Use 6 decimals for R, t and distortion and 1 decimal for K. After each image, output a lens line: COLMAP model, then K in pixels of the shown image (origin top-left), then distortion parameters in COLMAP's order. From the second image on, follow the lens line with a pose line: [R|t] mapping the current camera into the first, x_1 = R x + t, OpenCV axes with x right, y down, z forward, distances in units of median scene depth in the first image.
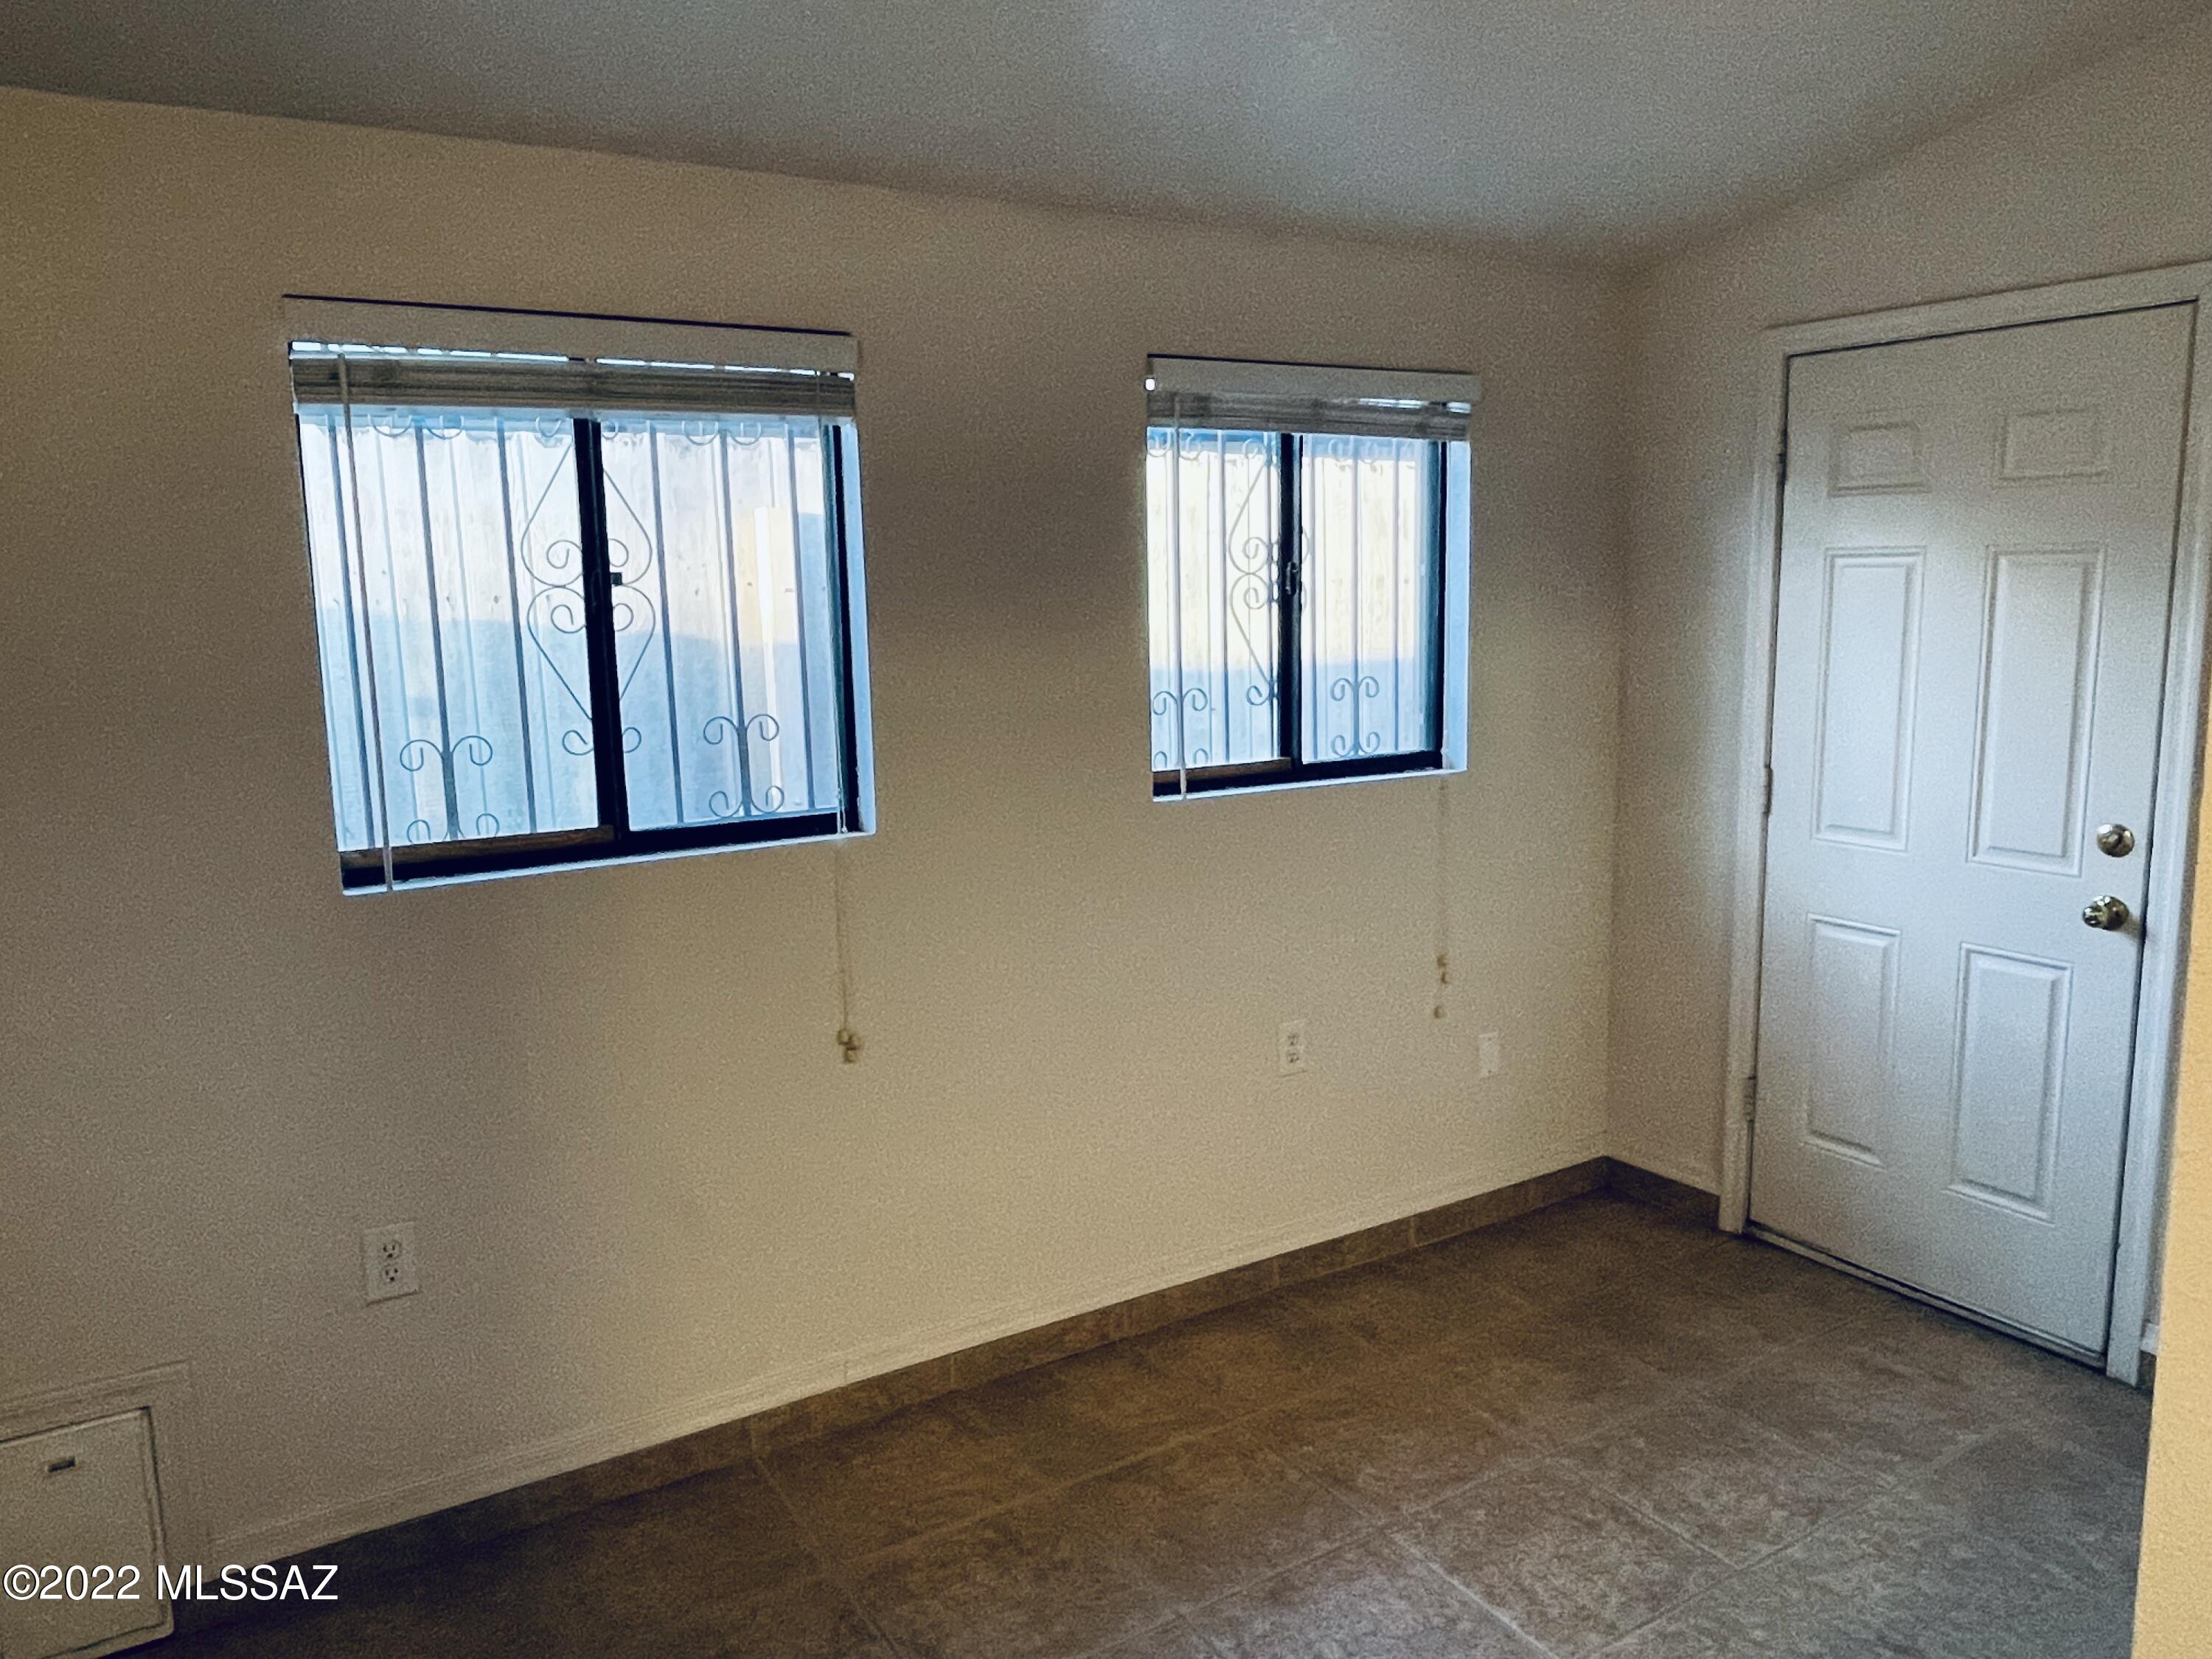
lens RADIAL K [[1540.6, 0, 1109.1], [0, 1540.6, 826.5], [0, 0, 1]] dist [0.012820, -0.033239]
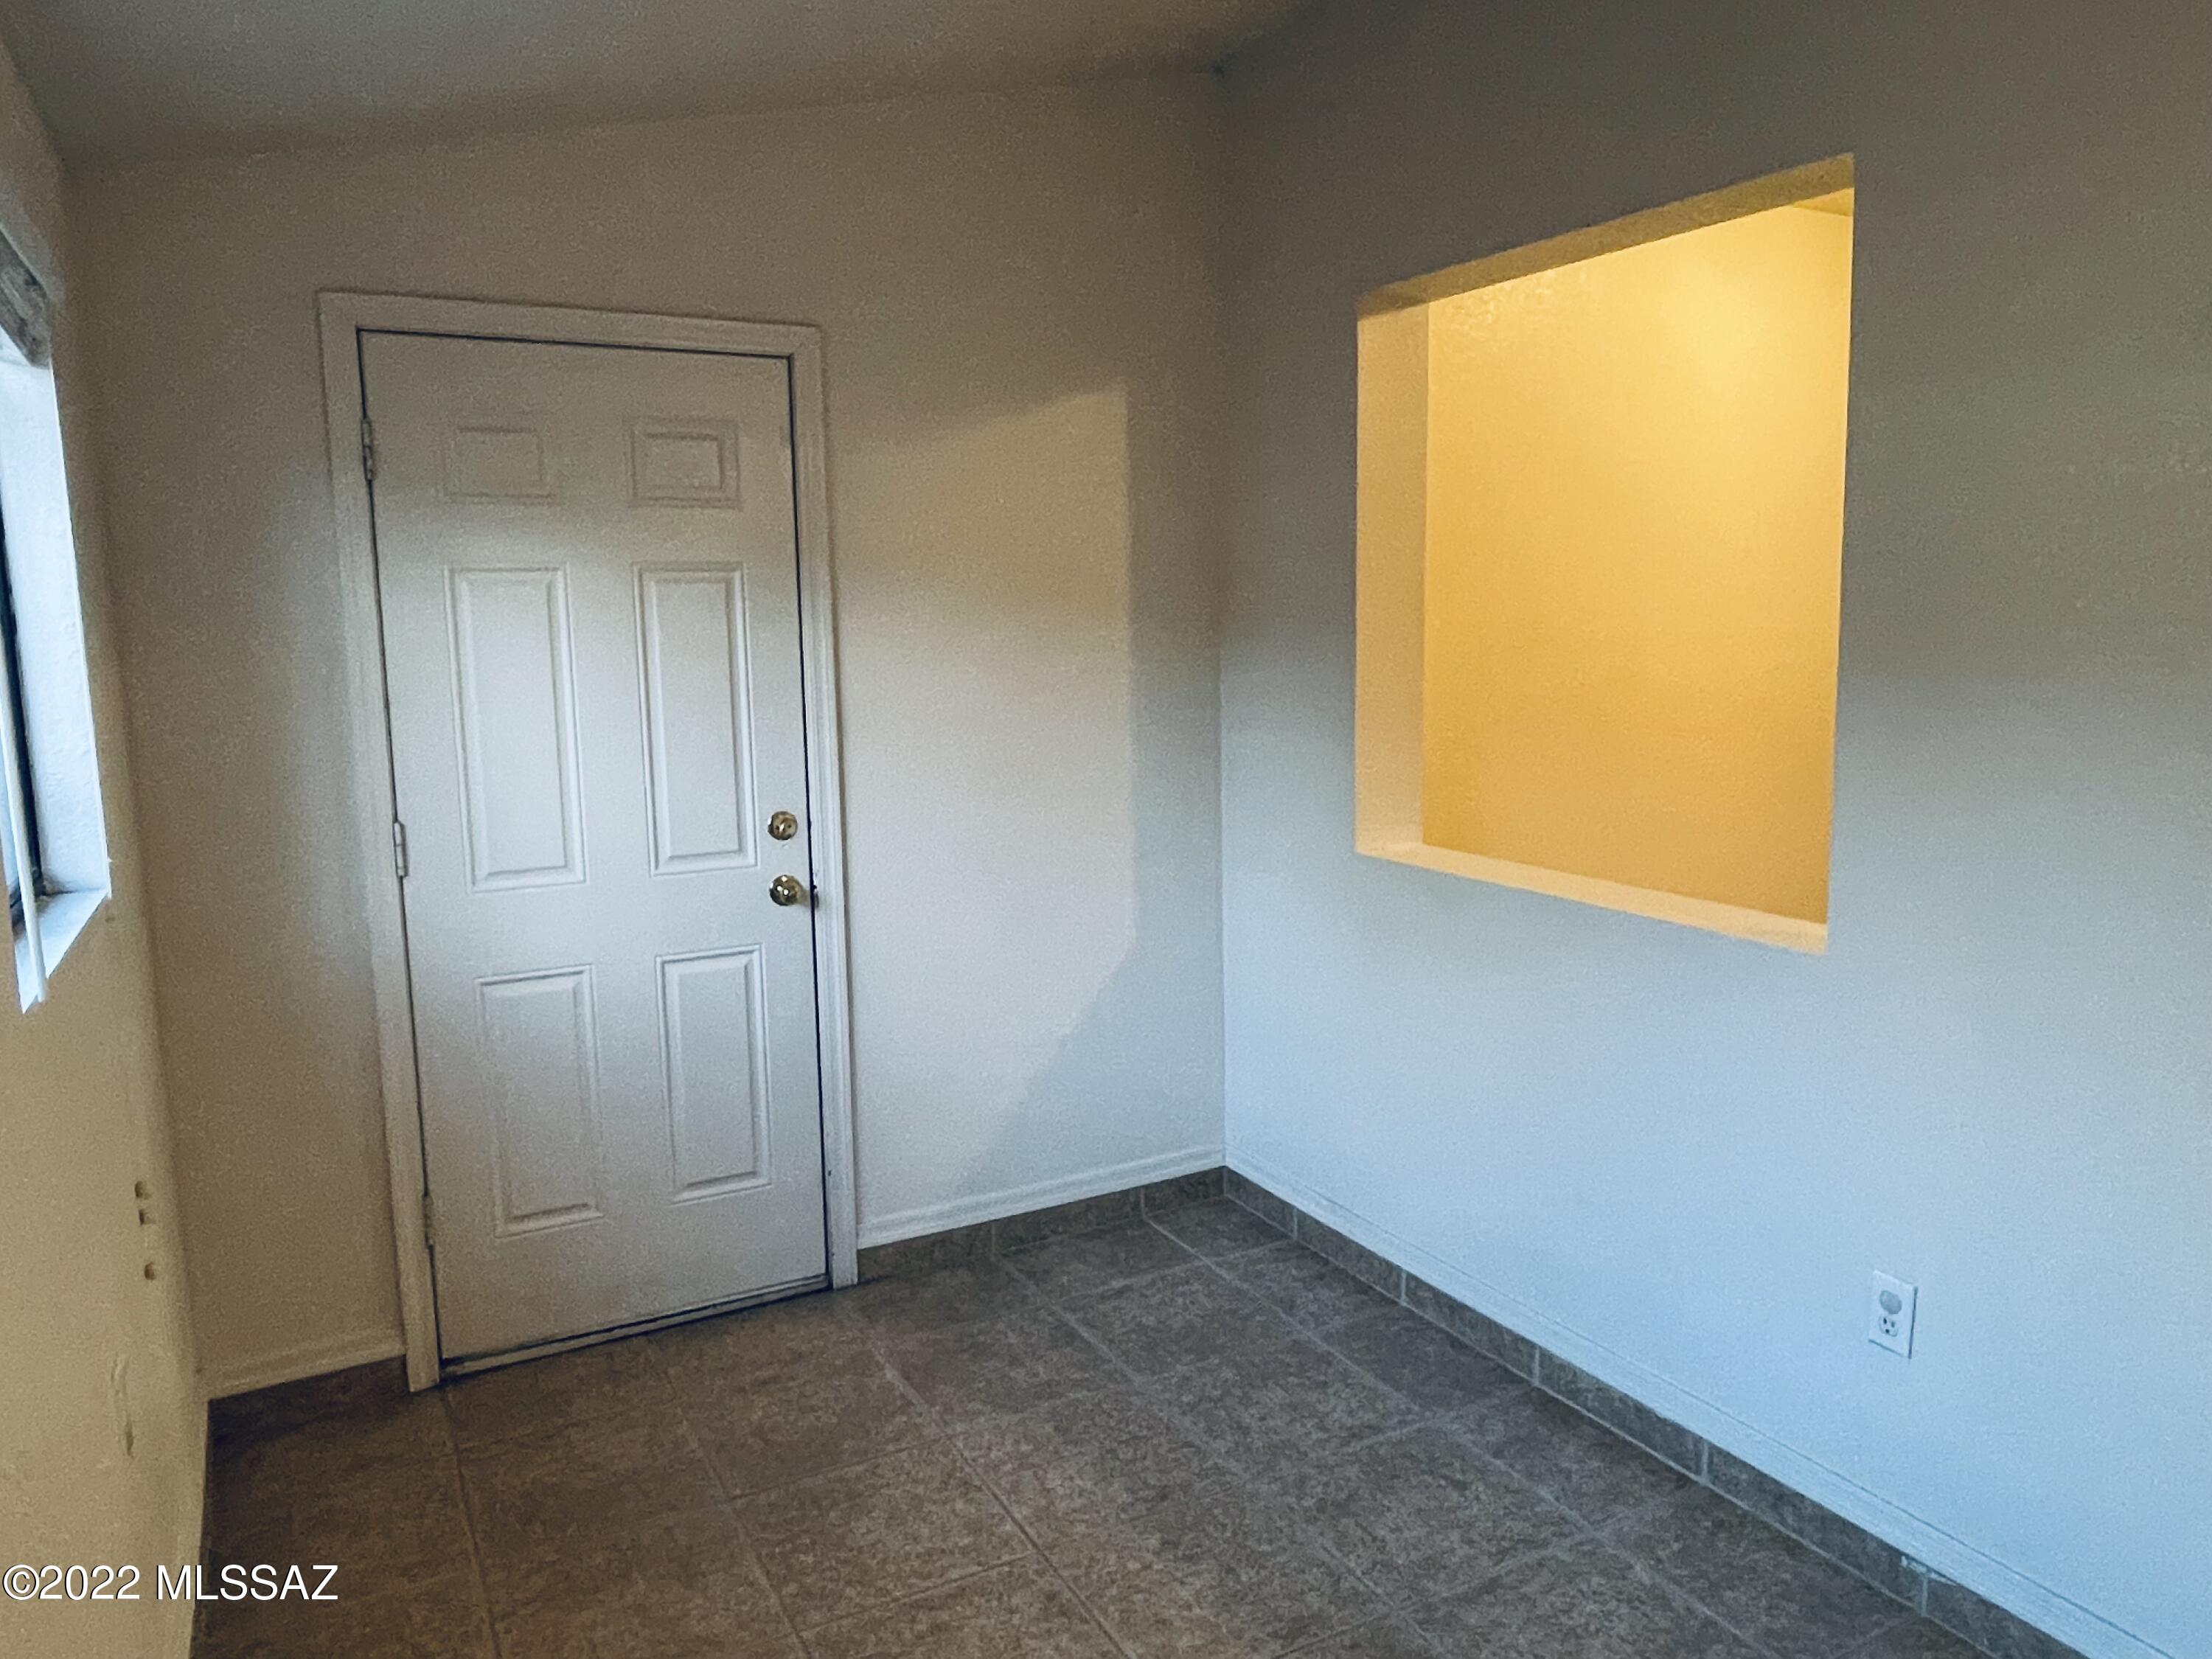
lens RADIAL K [[1540.6, 0, 1103.6], [0, 1540.6, 825.5], [0, 0, 1]] dist [0.012820, -0.033239]
pose [[0.073760, -0.117722, 0.990303, -0.427018], [0.179251, 0.978401, 0.102956, -0.061949], [-0.981034, 0.169919, 0.093269, 0.631307]]
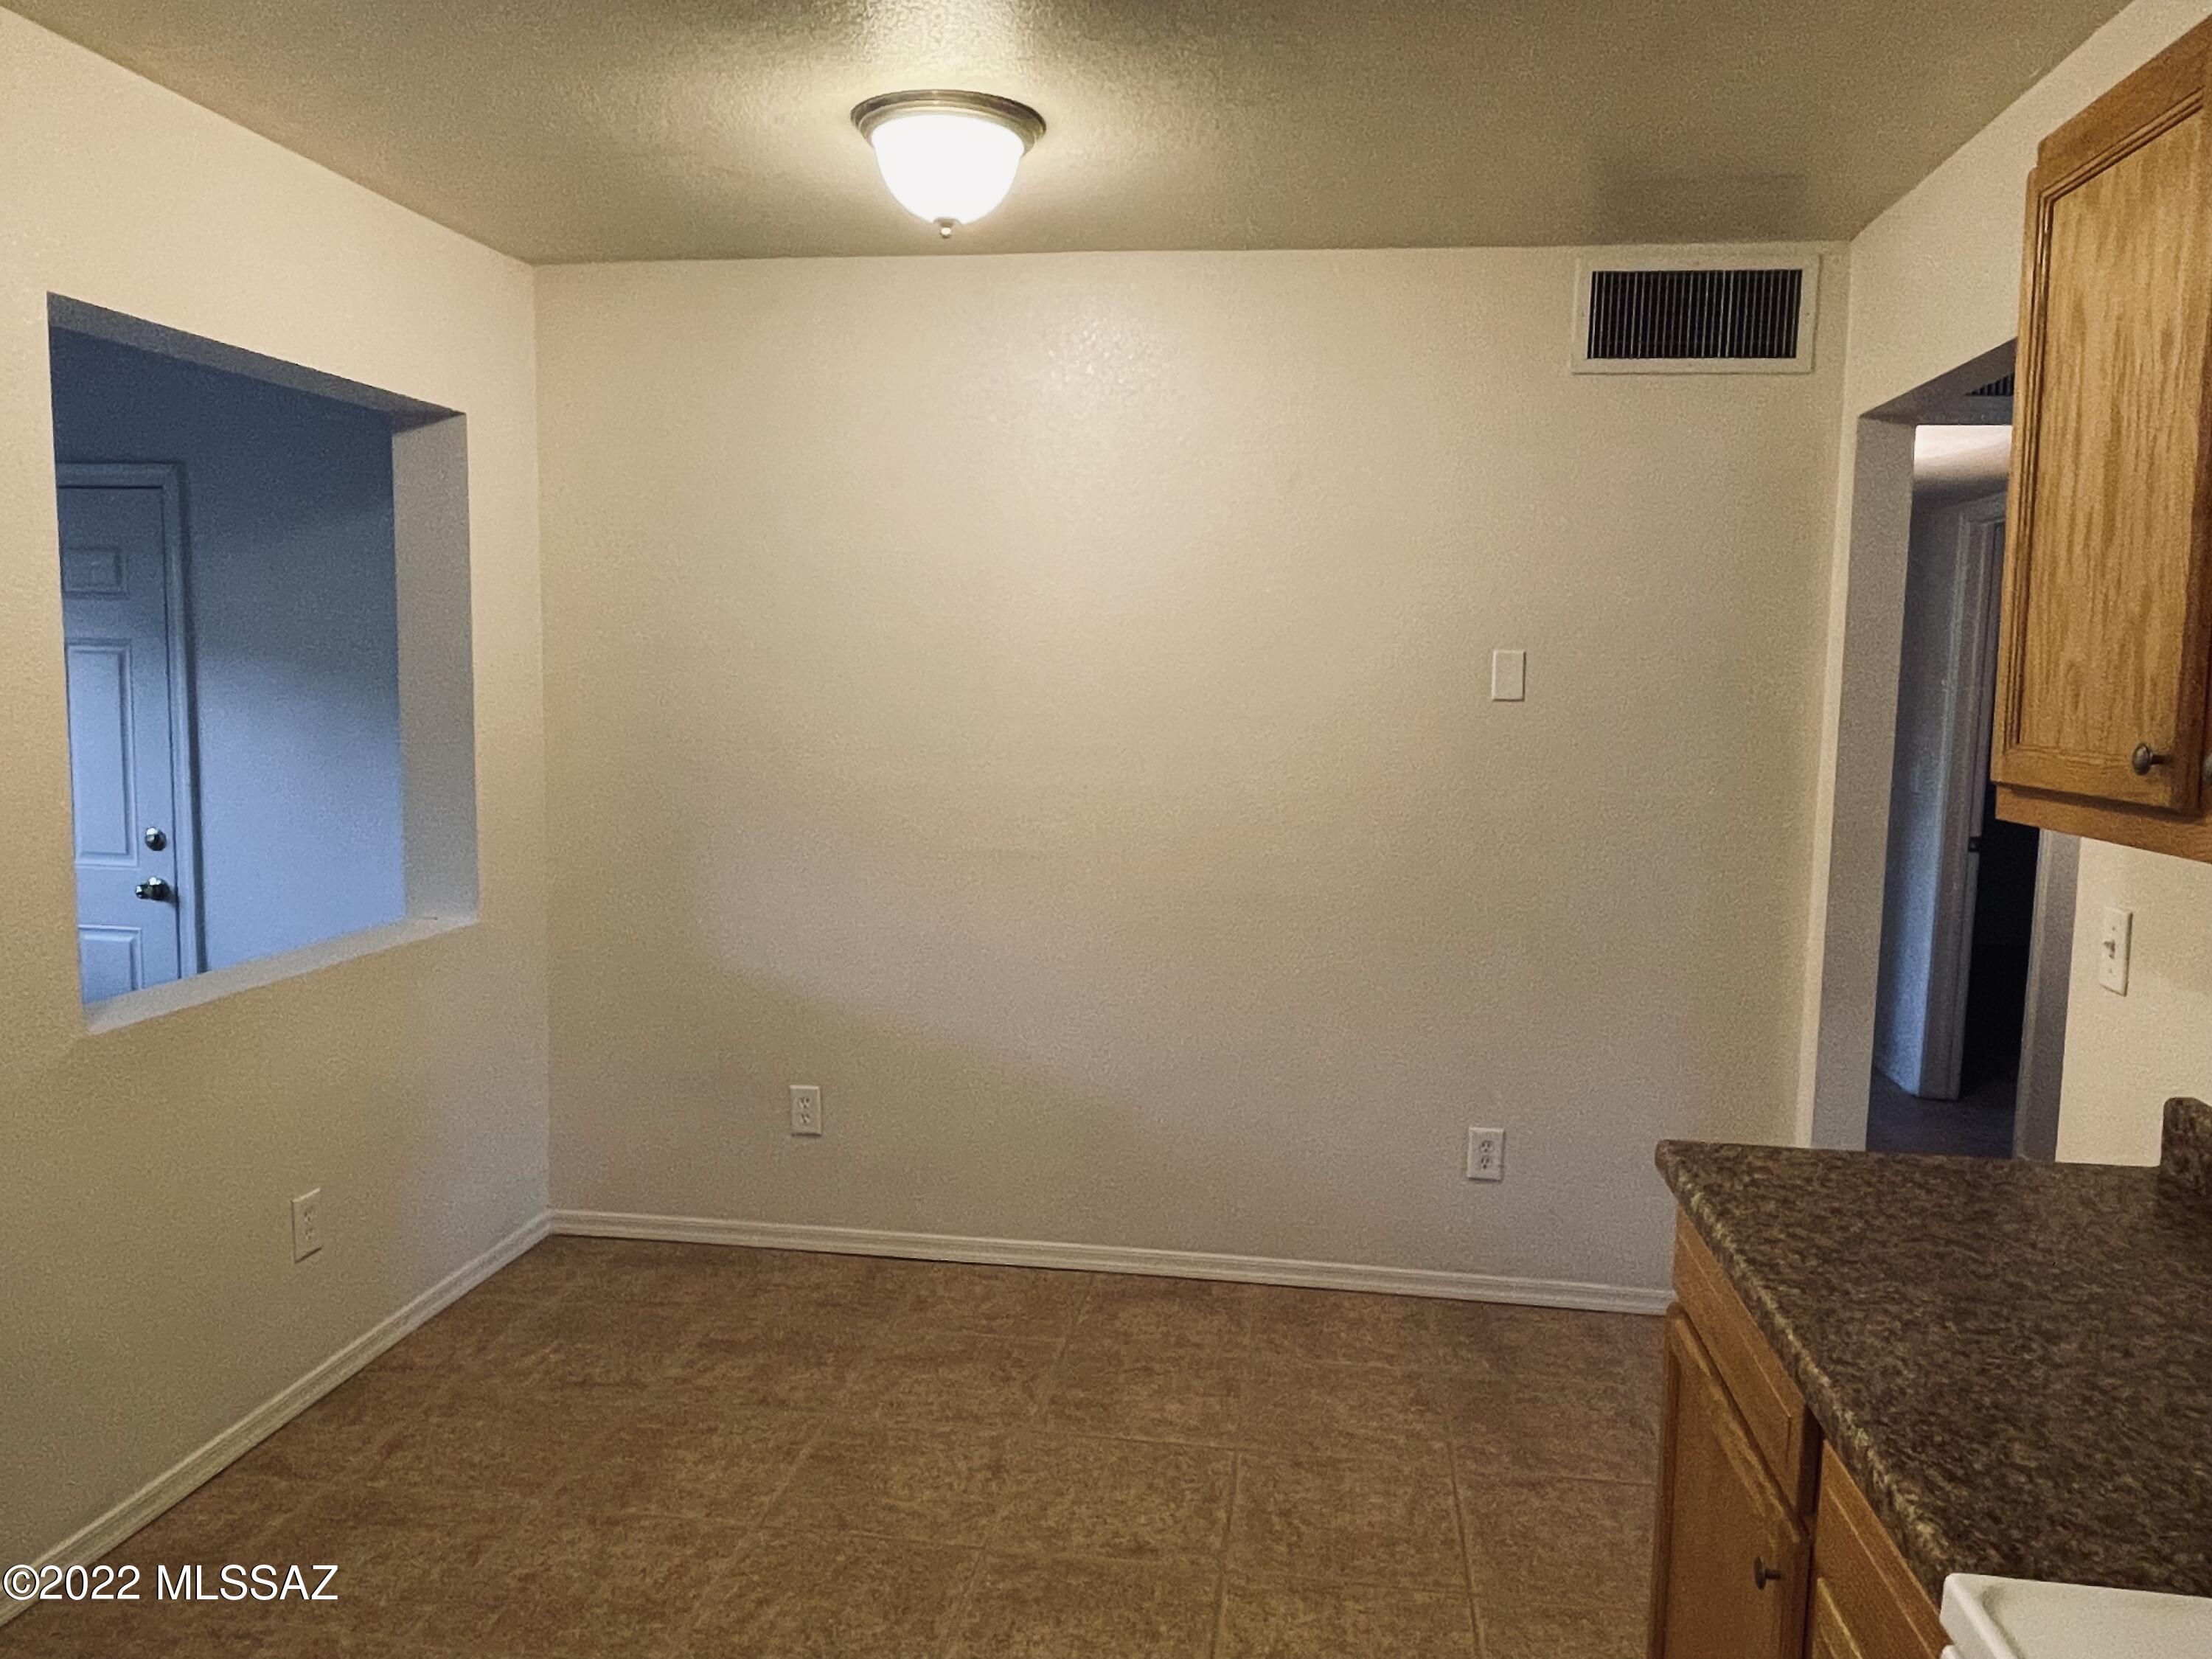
lens RADIAL K [[1540.6, 0, 1099.9], [0, 1540.6, 820.1], [0, 0, 1]] dist [0.012820, -0.033239]
pose [[0.693066, -0.040640, 0.719727, 0.207306], [0.085215, 0.996028, -0.025817, 0.101191], [-0.715819, 0.079225, 0.693777, -0.653178]]
